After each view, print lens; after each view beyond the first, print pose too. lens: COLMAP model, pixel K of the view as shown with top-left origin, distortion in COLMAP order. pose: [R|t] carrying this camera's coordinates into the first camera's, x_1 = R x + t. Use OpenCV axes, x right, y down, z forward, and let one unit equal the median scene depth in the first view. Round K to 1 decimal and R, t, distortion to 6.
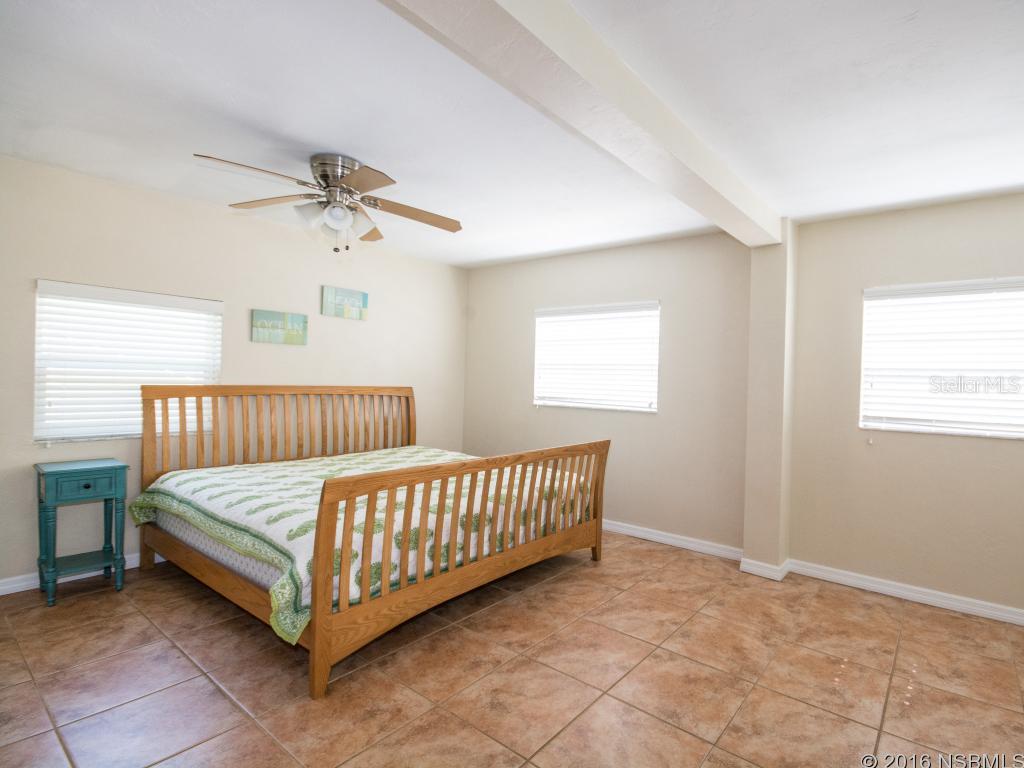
lens RADIAL K [[546.4, 0, 512.0], [0, 546.4, 384.0], [0, 0, 1]] dist [-0.006945, 0.000131]
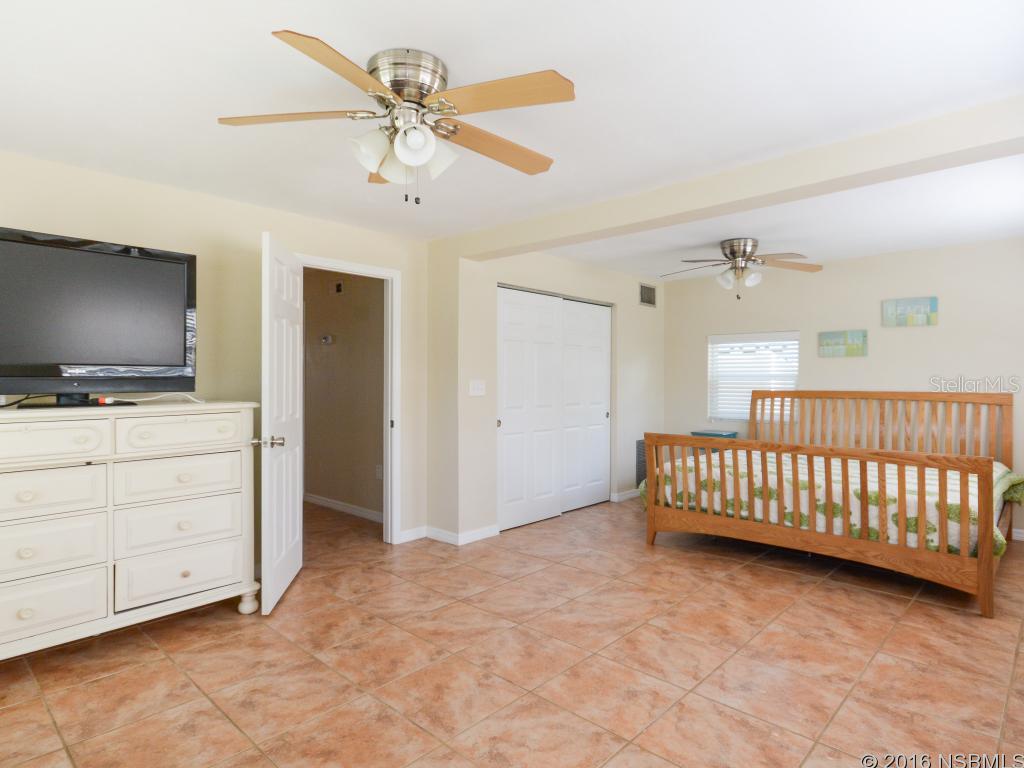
lens RADIAL K [[574.9, 0, 512.0], [0, 574.9, 384.0], [0, 0, 1]] dist [0.159877, -0.000106]
pose [[-0.086494, -0.015097, -0.996138, 1.239376], [-0.008369, 0.999861, -0.014427, 0.017155], [0.996217, 0.007088, -0.086609, 0.465536]]
